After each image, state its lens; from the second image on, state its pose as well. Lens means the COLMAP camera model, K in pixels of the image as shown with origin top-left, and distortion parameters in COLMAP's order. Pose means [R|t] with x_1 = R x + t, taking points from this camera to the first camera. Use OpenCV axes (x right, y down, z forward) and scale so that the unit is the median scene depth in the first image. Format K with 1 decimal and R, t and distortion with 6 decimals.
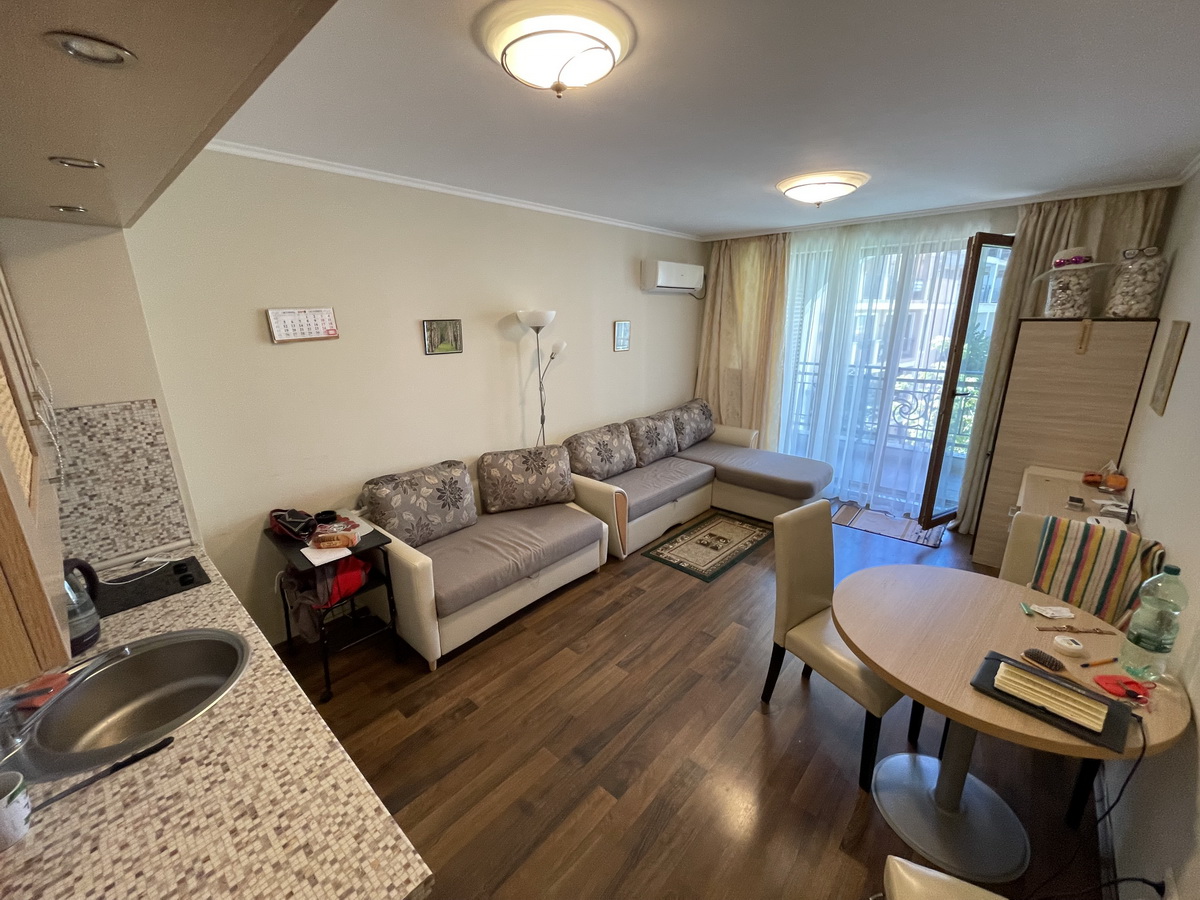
lens RADIAL K [[486.3, 0, 600.5], [0, 486.3, 451.2], [0, 0, 1]] dist [-0.001127, -0.000445]
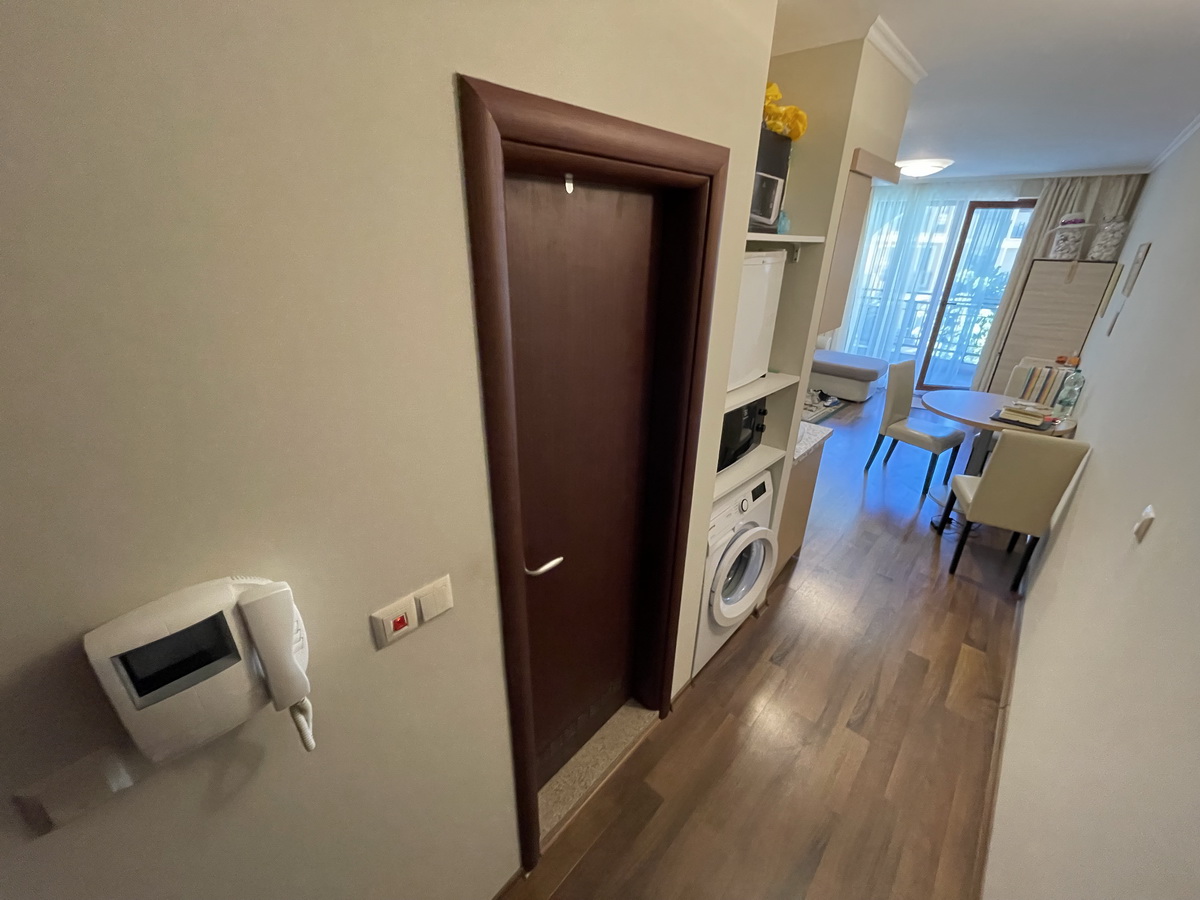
lens RADIAL K [[486.3, 0, 600.5], [0, 486.3, 451.2], [0, 0, 1]] dist [-0.001127, -0.000445]
pose [[0.999525, 0.027885, 0.013111, -0.473573], [-0.029463, 0.989476, 0.141667, 0.141400], [-0.009022, -0.141986, 0.989828, -0.552442]]
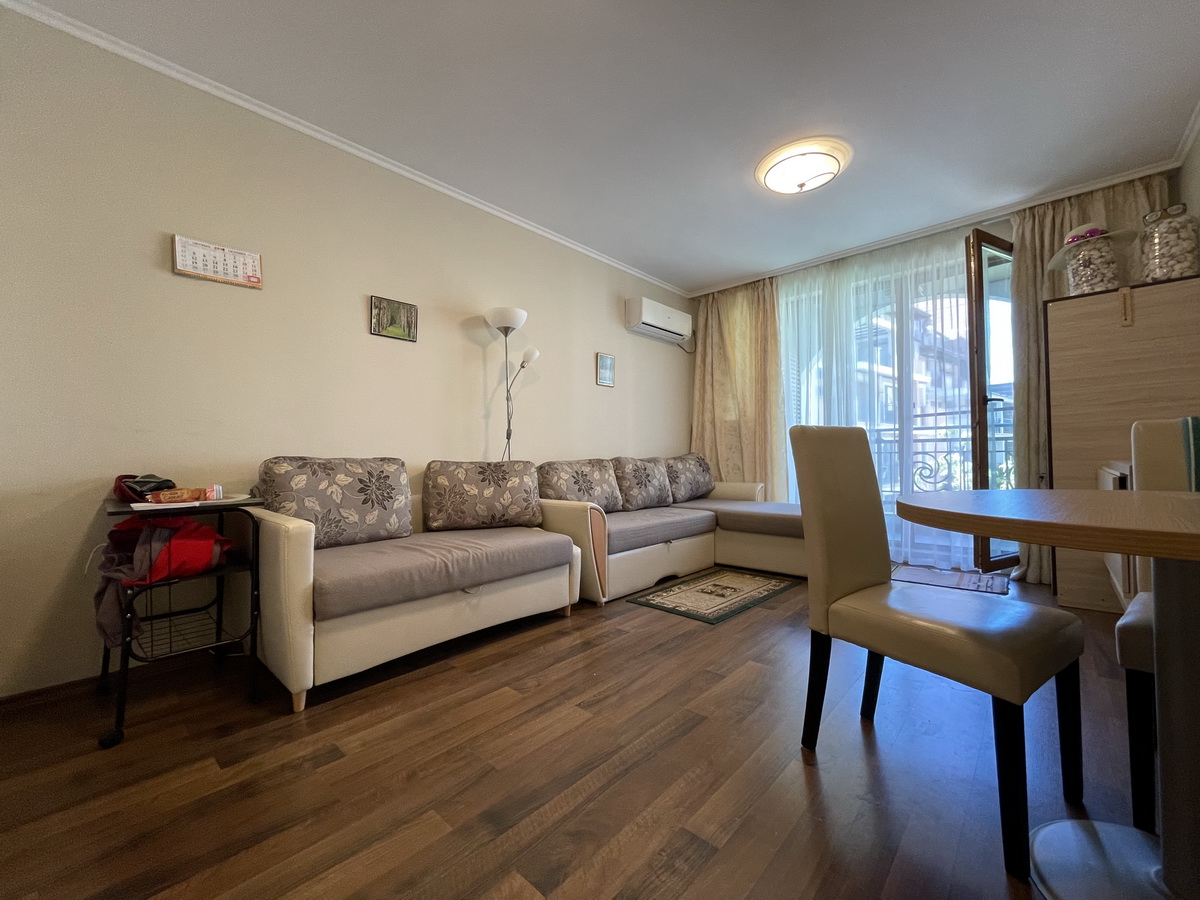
lens RADIAL K [[486.3, 0, 600.5], [0, 486.3, 451.2], [0, 0, 1]] dist [-0.001127, -0.000445]
pose [[0.999956, -0.001859, -0.009217, 0.053447], [-0.000860, 0.958071, -0.286528, 0.219671], [0.009363, 0.286524, 0.958027, 0.197107]]
